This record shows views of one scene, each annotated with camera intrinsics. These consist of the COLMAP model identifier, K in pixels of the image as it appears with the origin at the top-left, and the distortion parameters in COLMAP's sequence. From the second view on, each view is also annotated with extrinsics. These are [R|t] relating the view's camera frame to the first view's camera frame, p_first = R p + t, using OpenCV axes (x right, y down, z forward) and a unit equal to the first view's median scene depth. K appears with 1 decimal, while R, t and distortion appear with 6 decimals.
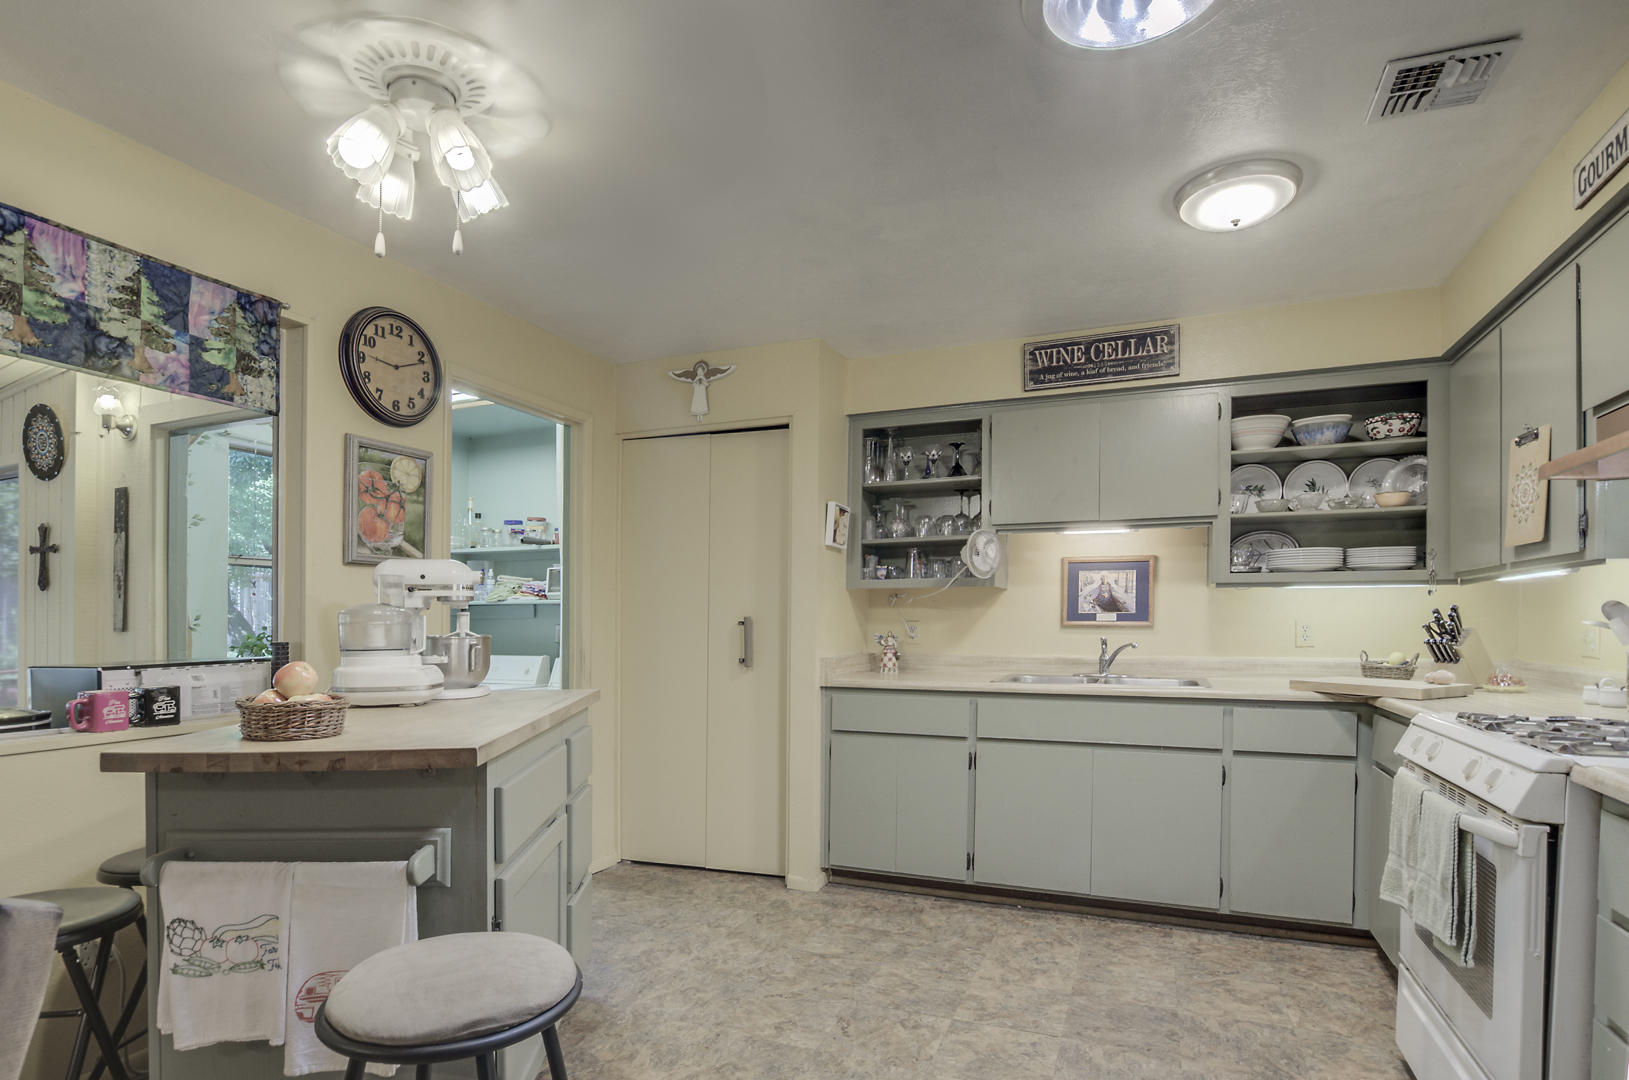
lens RADIAL K [[821.1, 0, 813.3], [0, 821.1, 622.1], [0, 0, 1]] dist [-0.026933, 0.000779]
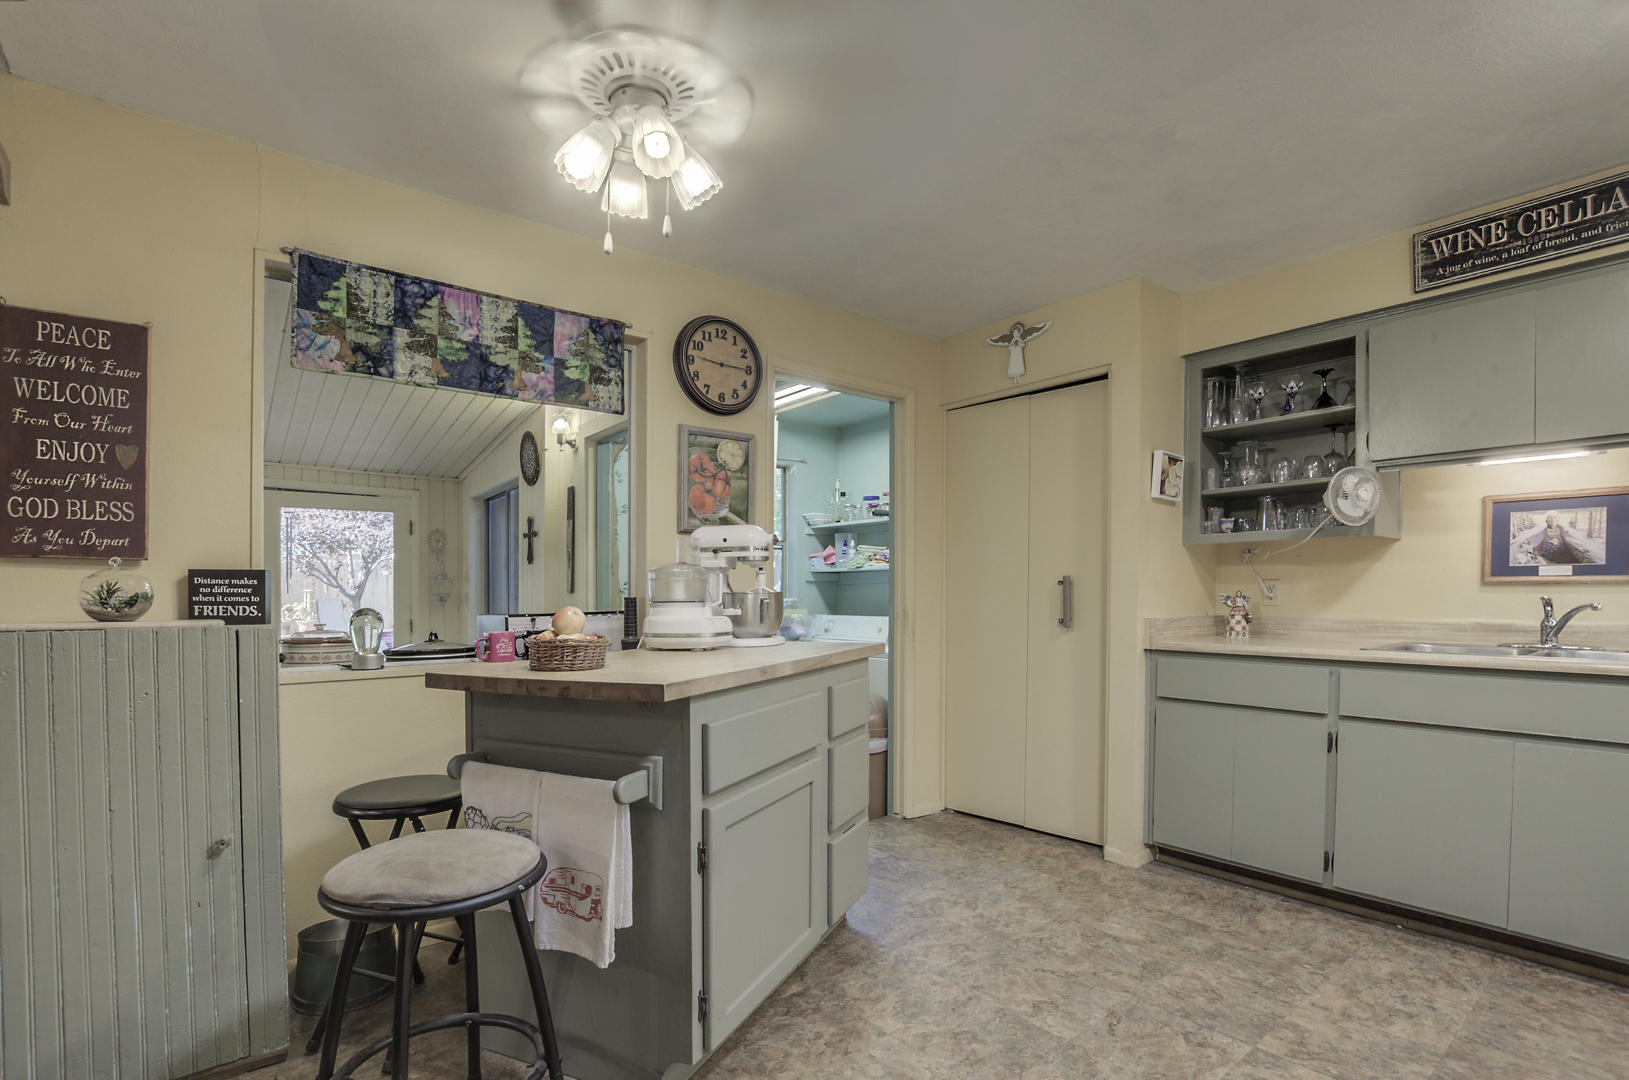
lens RADIAL K [[746.8, 0, 815.5], [0, 746.8, 596.6], [0, 0, 1]] dist [-0.037866, 0.007494]
pose [[0.877055, -0.002938, -0.480380, 0.116644], [0.005989, 0.999970, 0.004819, 0.016641], [0.480352, -0.007104, 0.877047, 0.113490]]
